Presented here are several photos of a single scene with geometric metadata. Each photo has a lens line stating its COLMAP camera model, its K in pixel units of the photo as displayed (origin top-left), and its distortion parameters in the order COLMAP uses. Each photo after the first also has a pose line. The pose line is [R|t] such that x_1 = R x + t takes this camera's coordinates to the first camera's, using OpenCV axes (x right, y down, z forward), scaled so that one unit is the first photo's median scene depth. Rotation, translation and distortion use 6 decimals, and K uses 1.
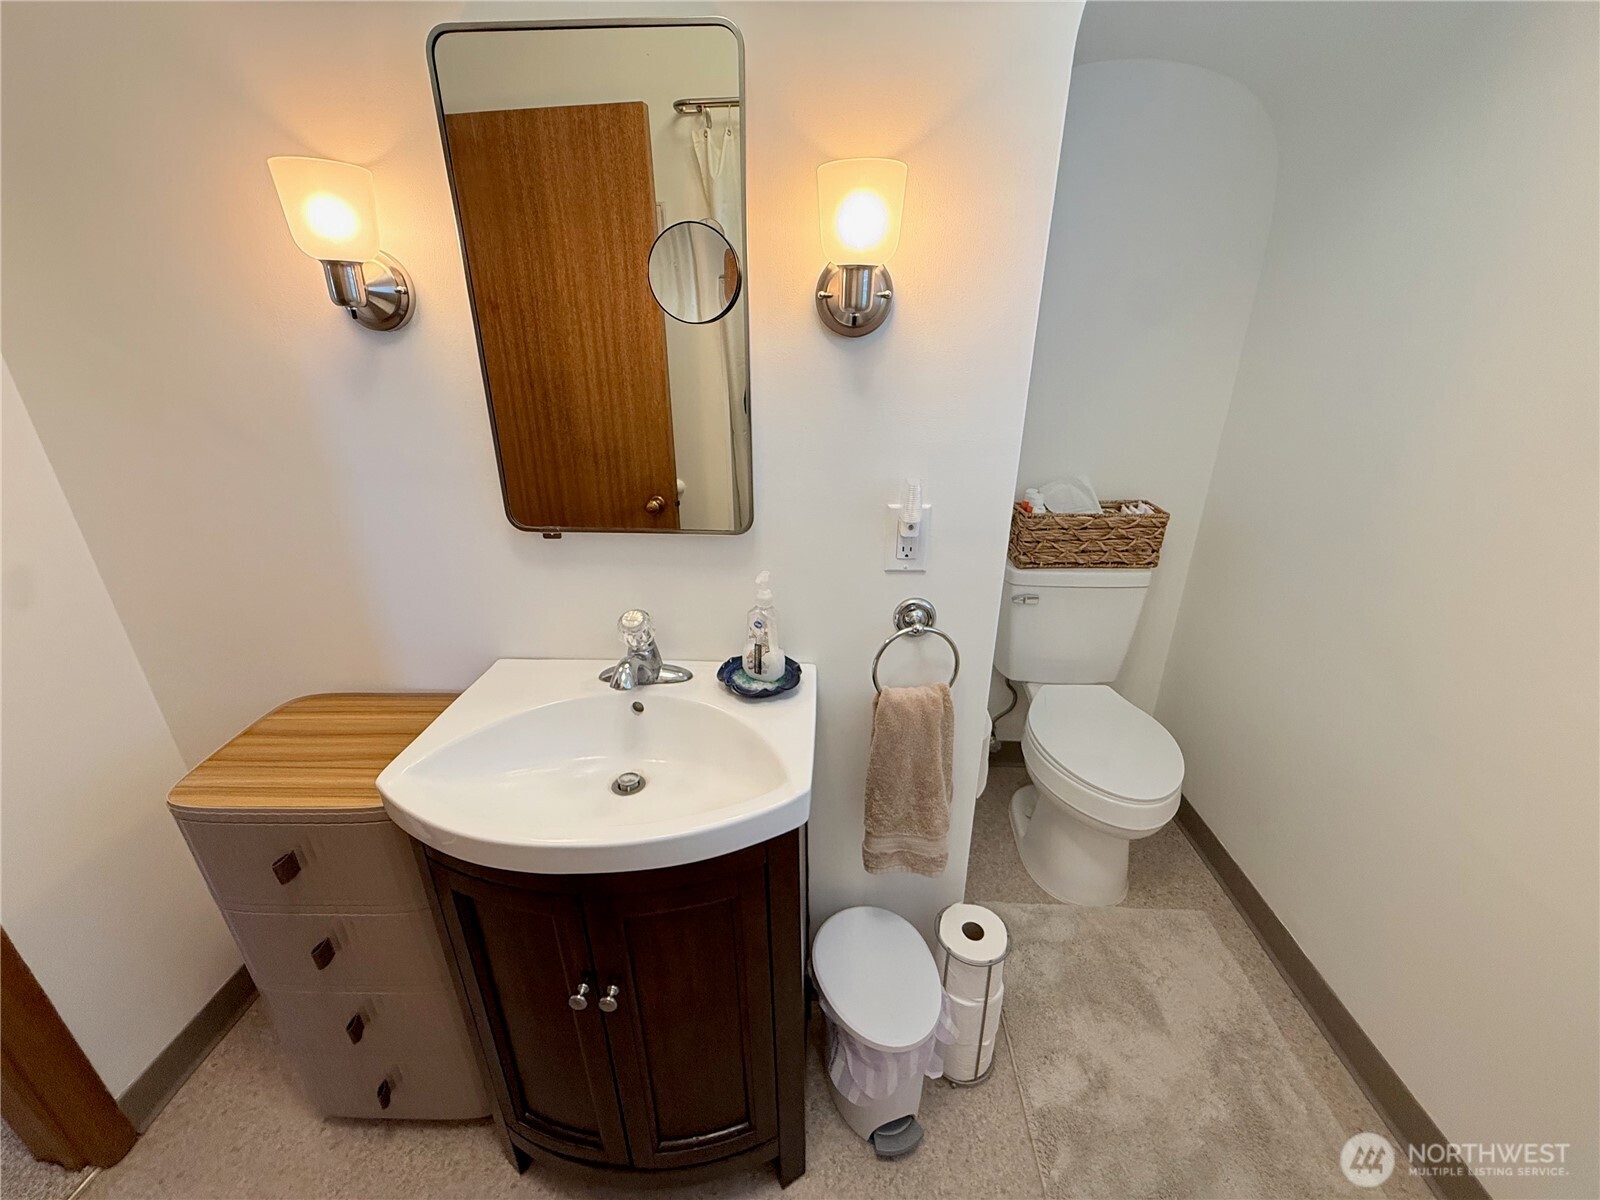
lens RADIAL K [[635.8, 0, 800.0], [0, 635.8, 600.0], [0, 0, 1]] dist [-0.001130, 0.000306]
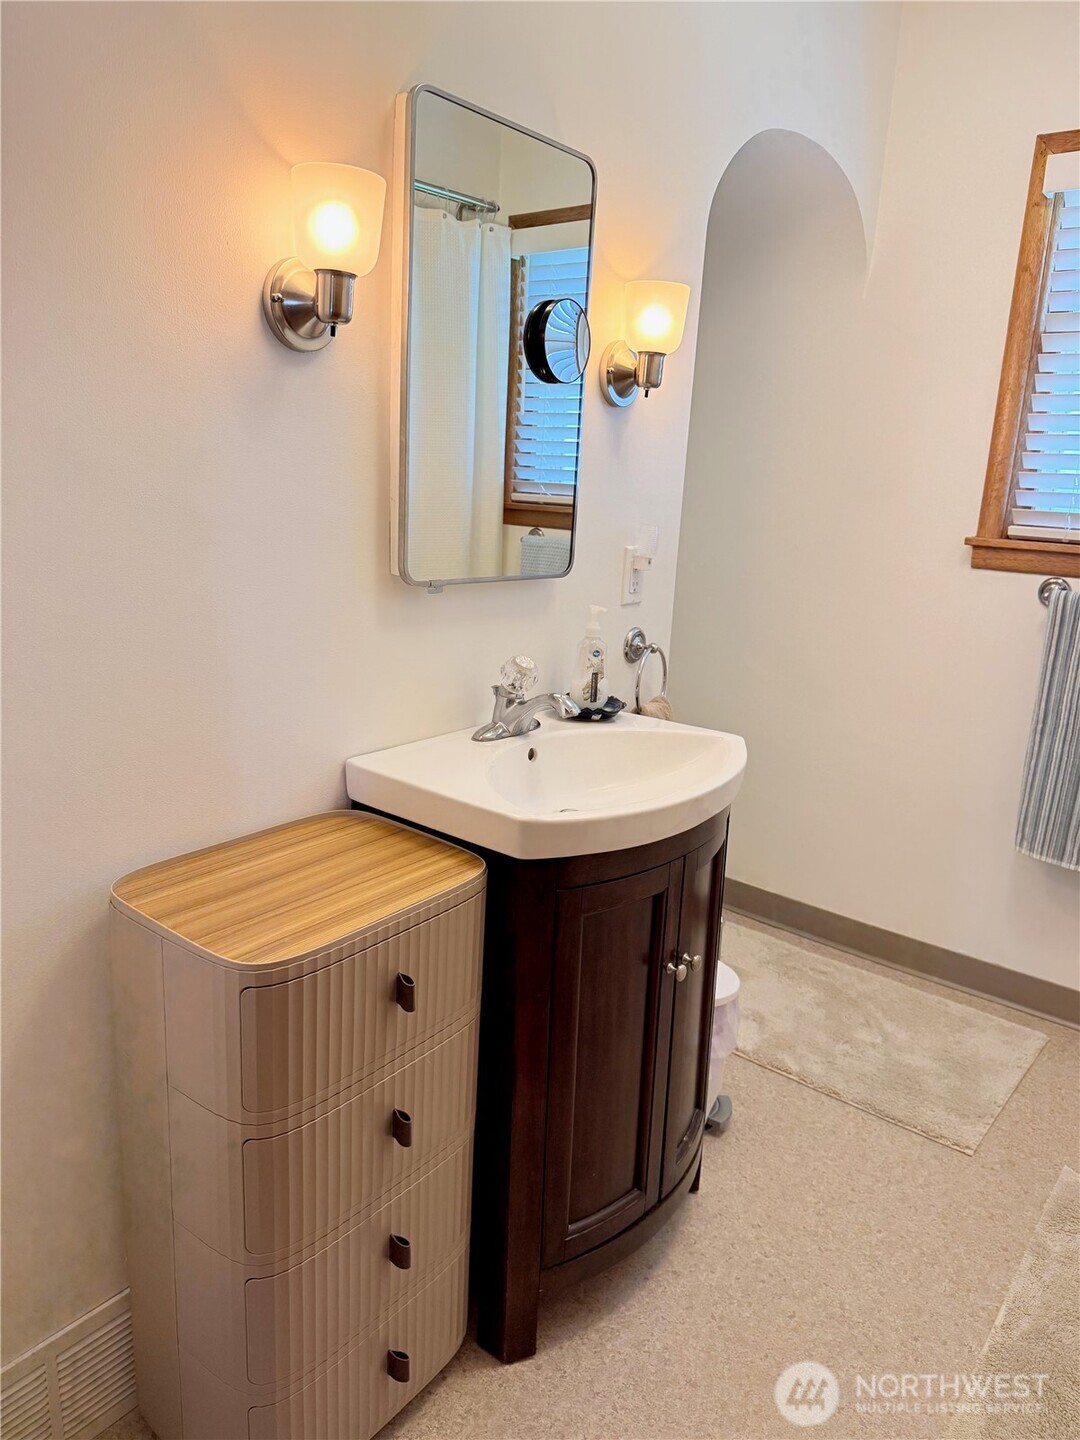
lens RADIAL K [[1022.0, 0, 540.0], [0, 1022.0, 720.0], [0, 0, 1]] dist [0.079657, -0.101880]
pose [[0.586959, -0.157404, 0.794168, -1.520726], [0.251323, 0.967884, 0.006086, 0.113069], [-0.769621, 0.196021, 0.607667, 0.018935]]
